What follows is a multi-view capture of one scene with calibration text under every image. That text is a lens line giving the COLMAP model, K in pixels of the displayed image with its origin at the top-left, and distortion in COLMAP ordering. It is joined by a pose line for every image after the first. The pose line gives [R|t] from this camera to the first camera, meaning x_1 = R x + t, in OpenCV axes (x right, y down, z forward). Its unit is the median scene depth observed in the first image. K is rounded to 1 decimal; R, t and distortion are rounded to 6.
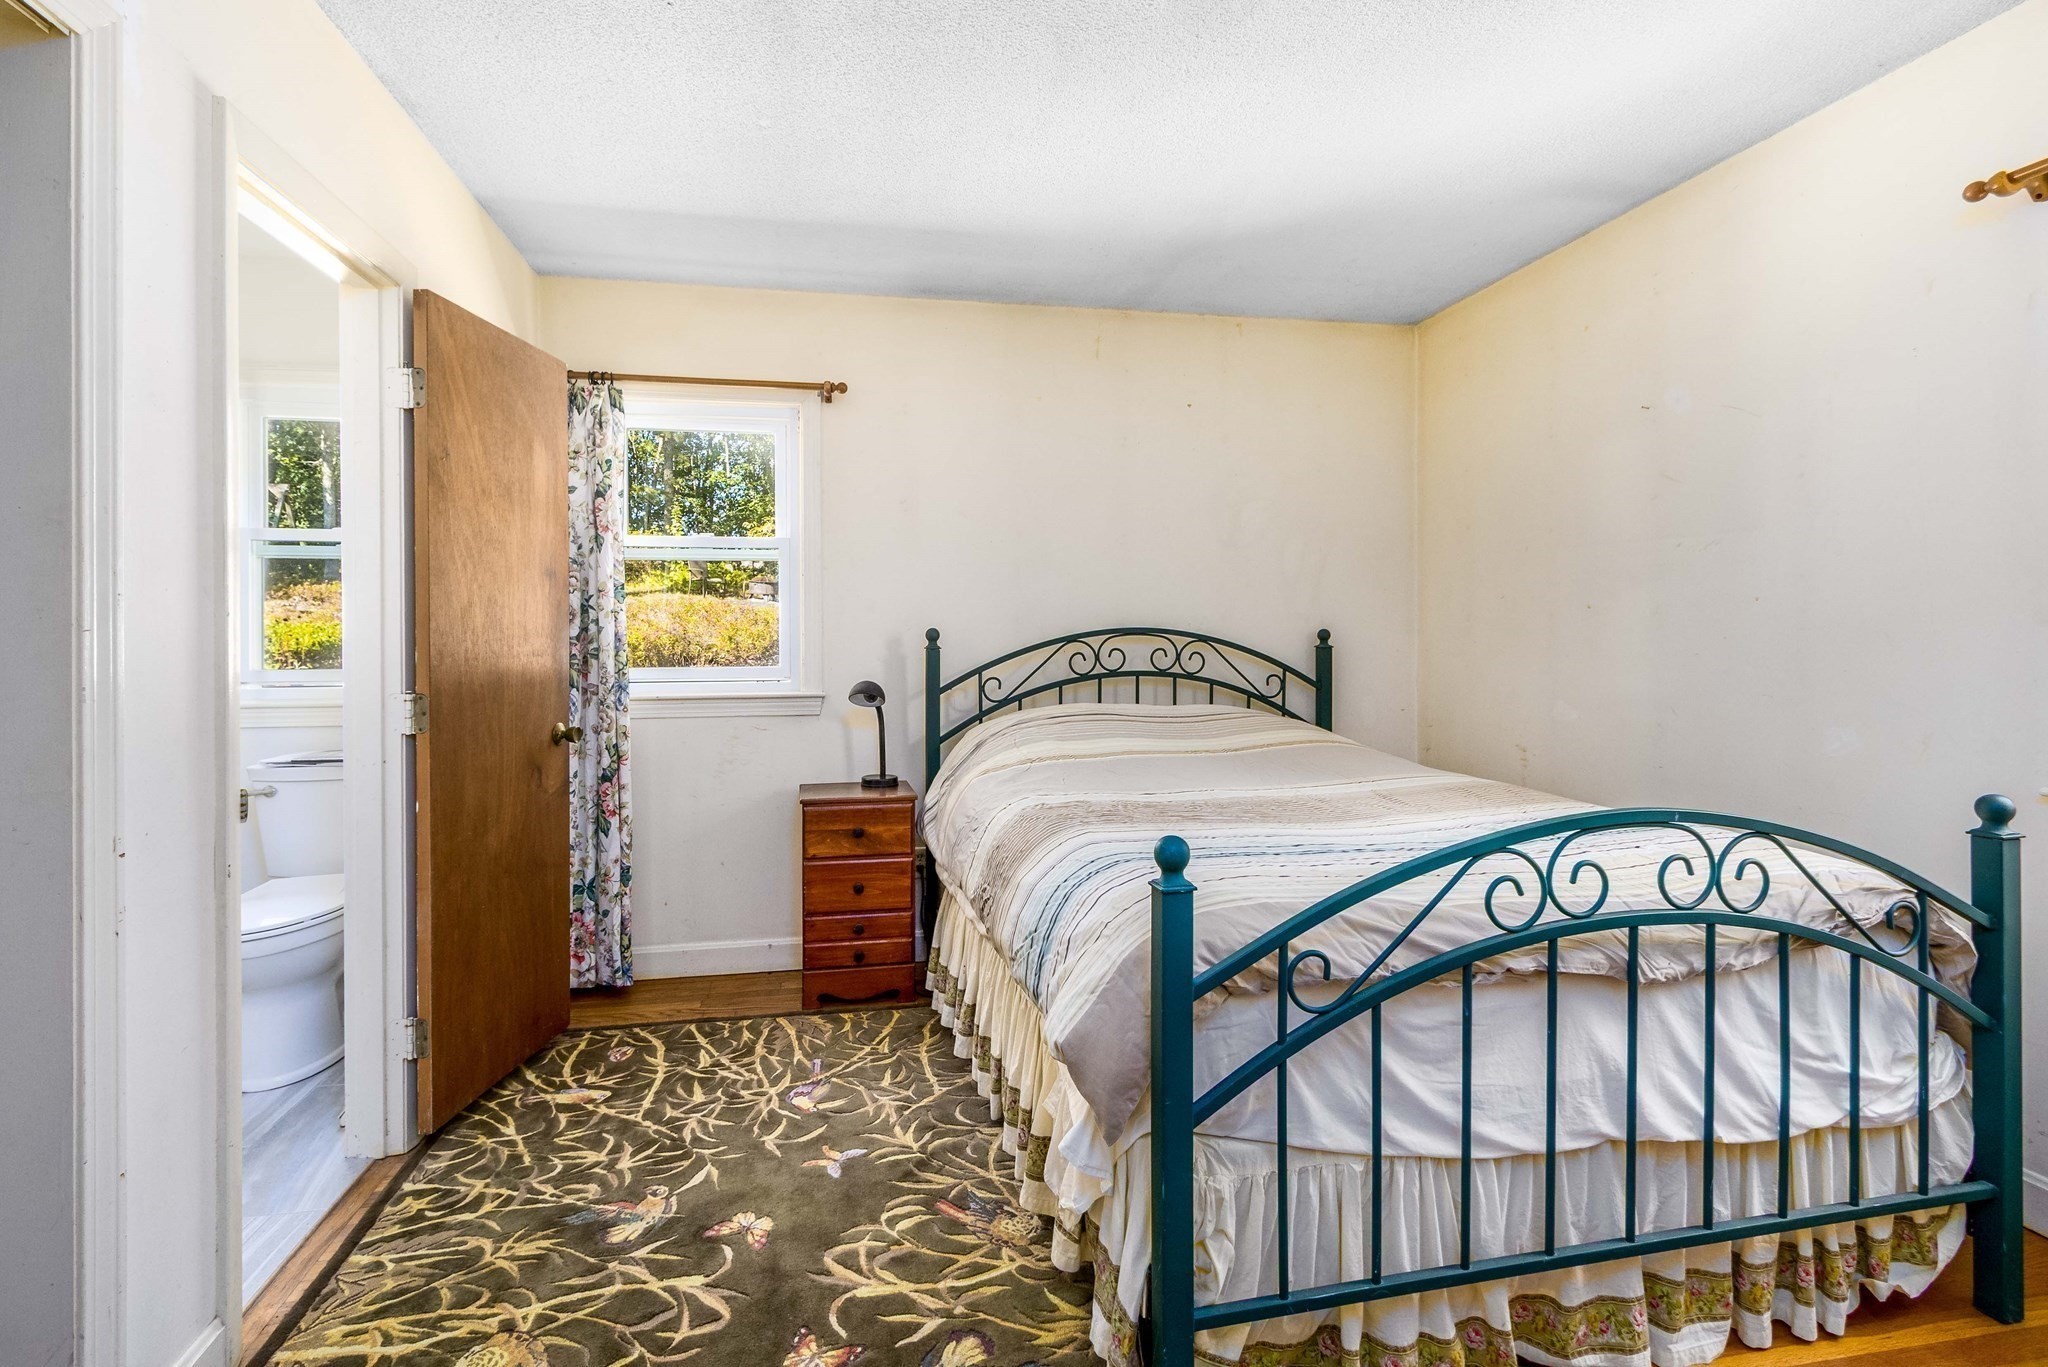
lens RADIAL K [[966.2, 0, 1001.0], [0, 966.2, 645.6], [0, 0, 1]] dist [0.003033, 0.002280]
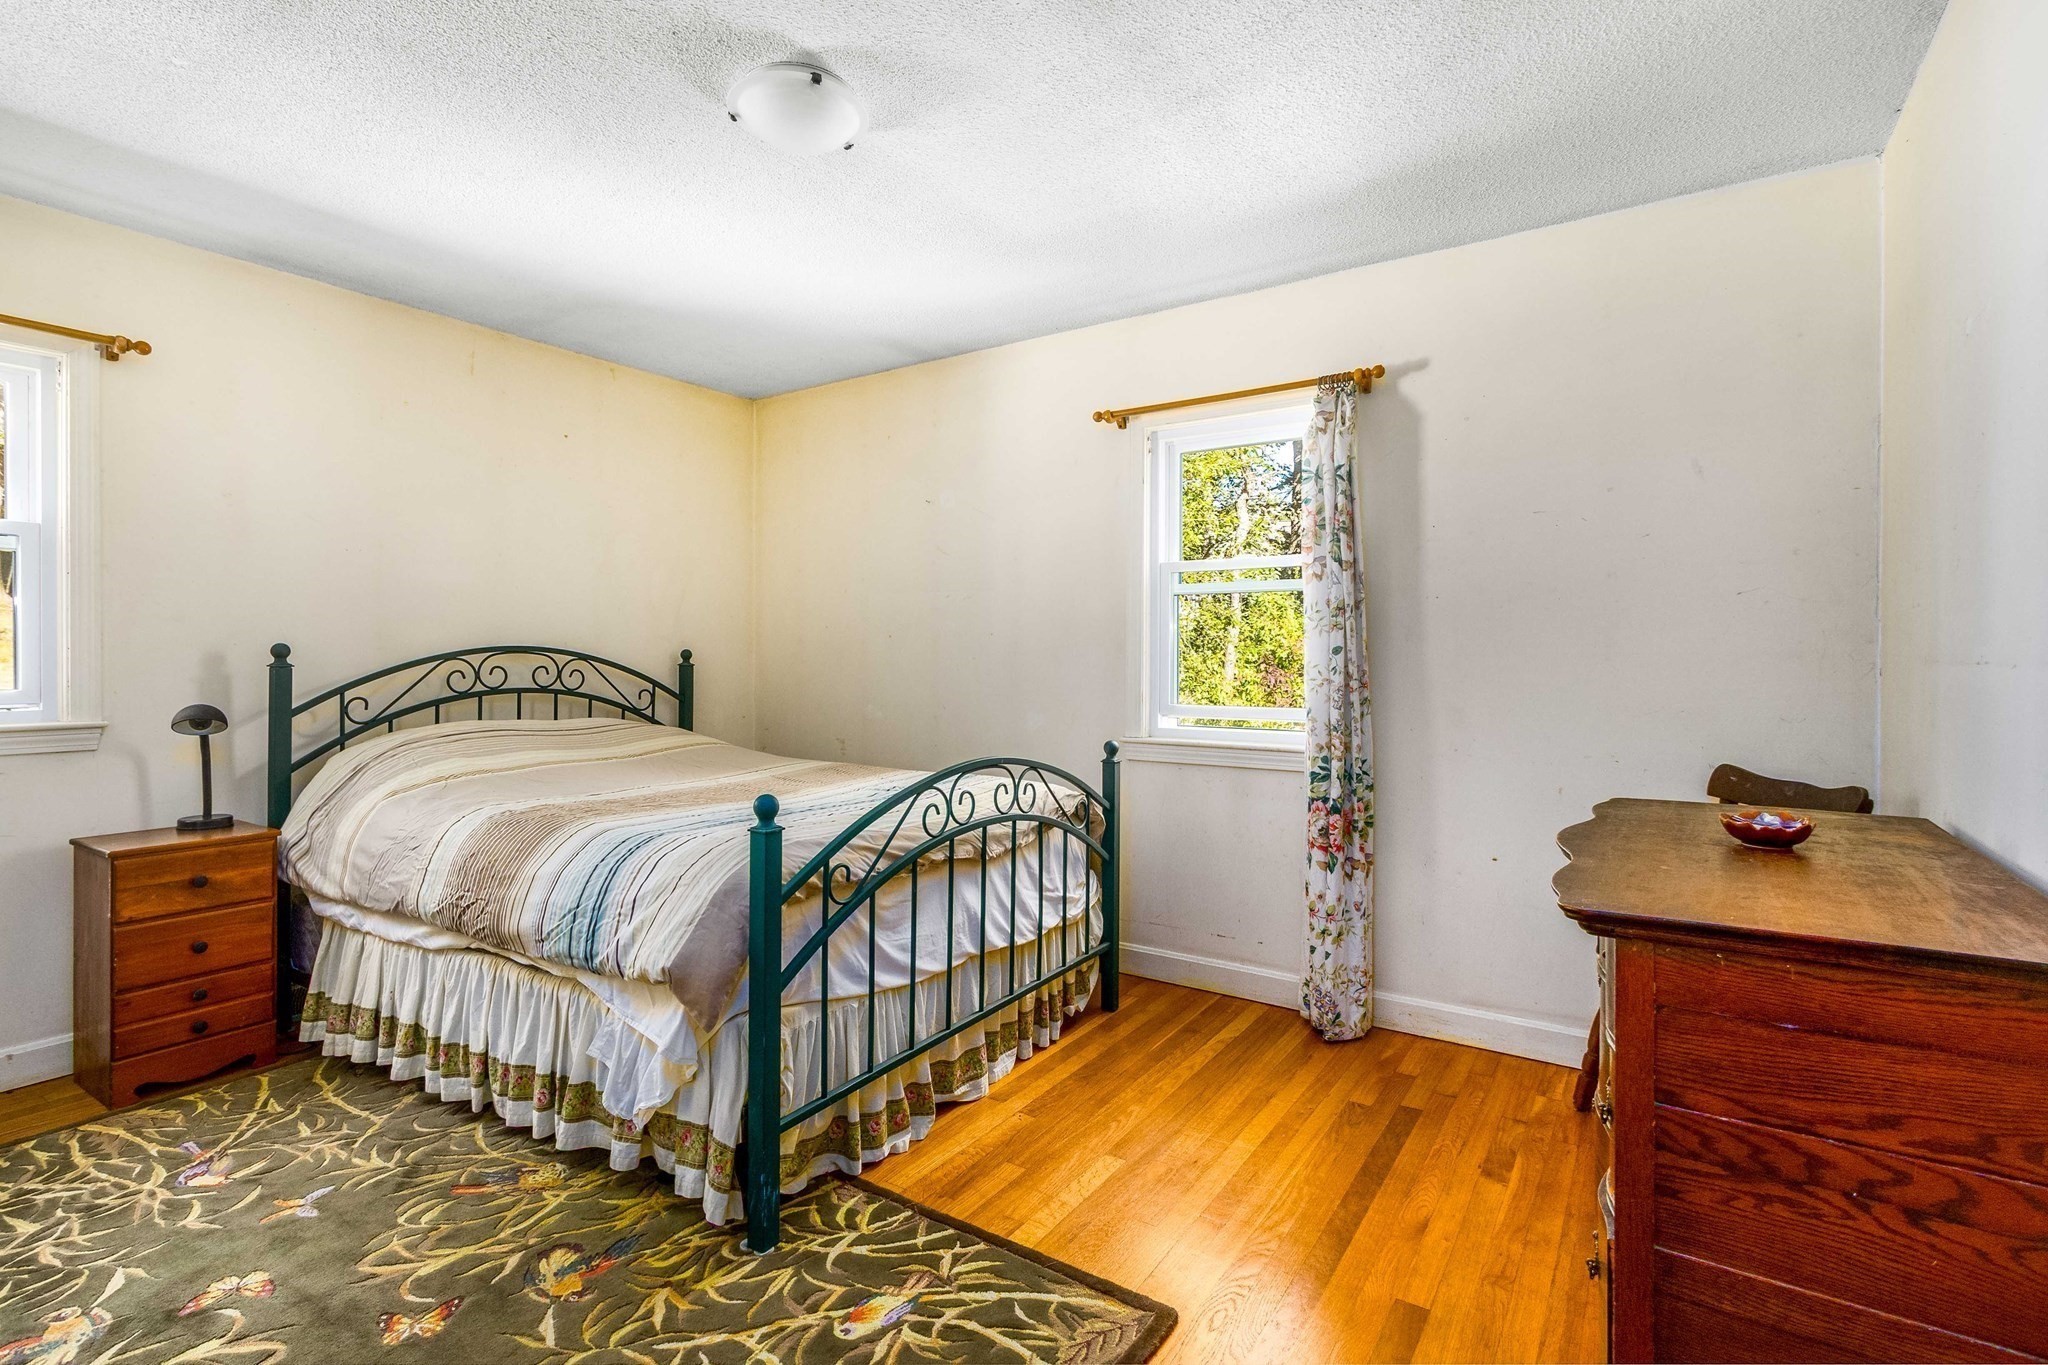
lens RADIAL K [[966.2, 0, 1023.2], [0, 966.2, 664.7], [0, 0, 1]] dist [0.003033, 0.002280]
pose [[0.703542, 0.000781, 0.710654, -0.315304], [-0.000774, 1.000000, -0.000333, 0.001881], [-0.710654, -0.000315, 0.703542, -0.154349]]
